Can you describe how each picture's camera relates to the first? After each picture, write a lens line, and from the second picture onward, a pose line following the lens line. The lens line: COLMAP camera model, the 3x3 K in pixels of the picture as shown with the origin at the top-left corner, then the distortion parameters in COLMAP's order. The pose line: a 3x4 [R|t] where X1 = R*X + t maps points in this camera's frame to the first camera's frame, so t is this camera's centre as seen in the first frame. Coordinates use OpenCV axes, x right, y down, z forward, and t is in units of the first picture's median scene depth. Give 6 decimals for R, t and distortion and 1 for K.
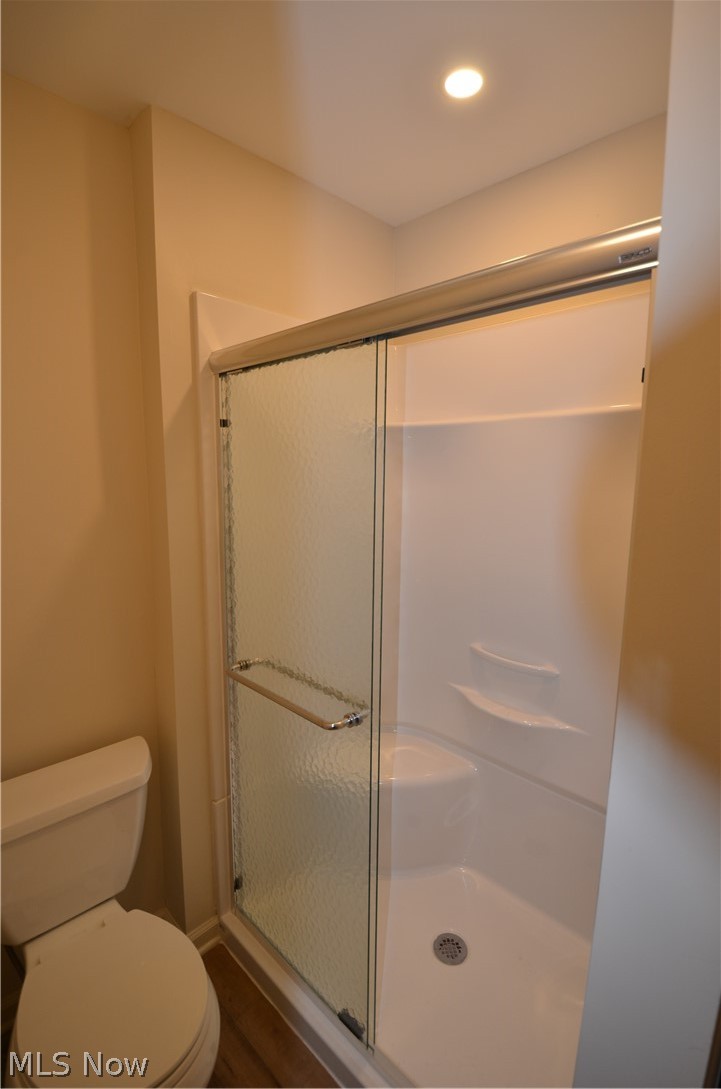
lens RADIAL K [[490.8, 0, 358.2], [0, 490.8, 541.9], [0, 0, 1]] dist [-0.005032, -0.010565]
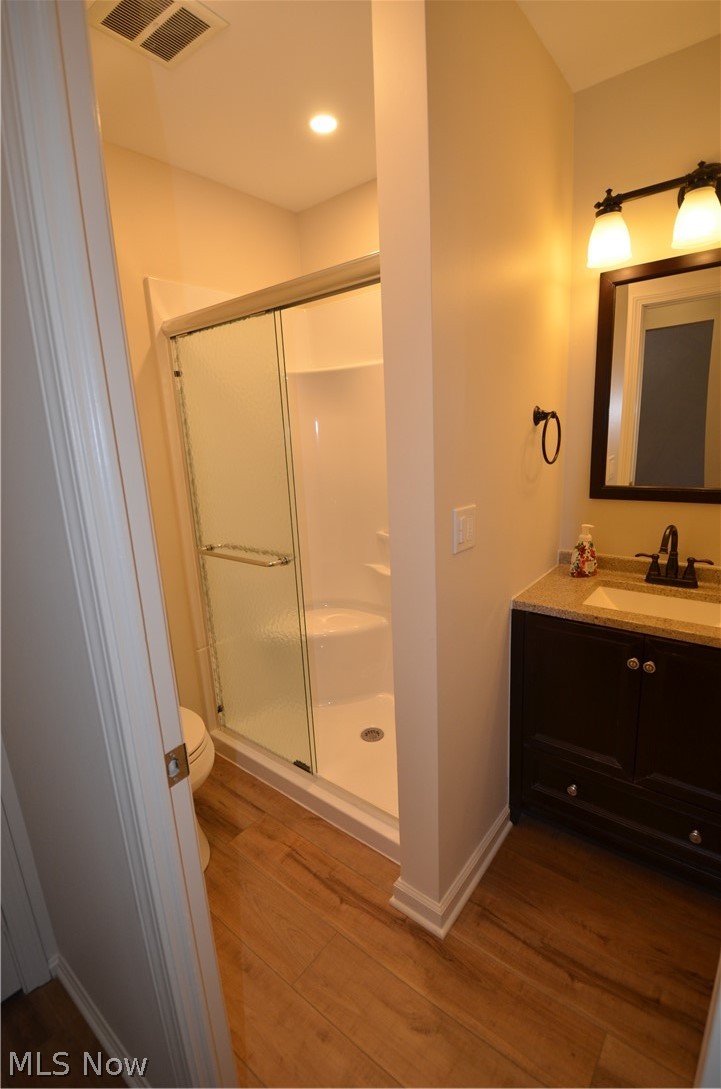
lens RADIAL K [[490.8, 0, 366.0], [0, 490.8, 547.6], [0, 0, 1]] dist [-0.005032, -0.010565]
pose [[0.993355, -0.077907, 0.084718, 0.102003], [0.070172, 0.993399, 0.090740, 0.159855], [-0.091228, -0.084192, 0.992265, -0.470651]]
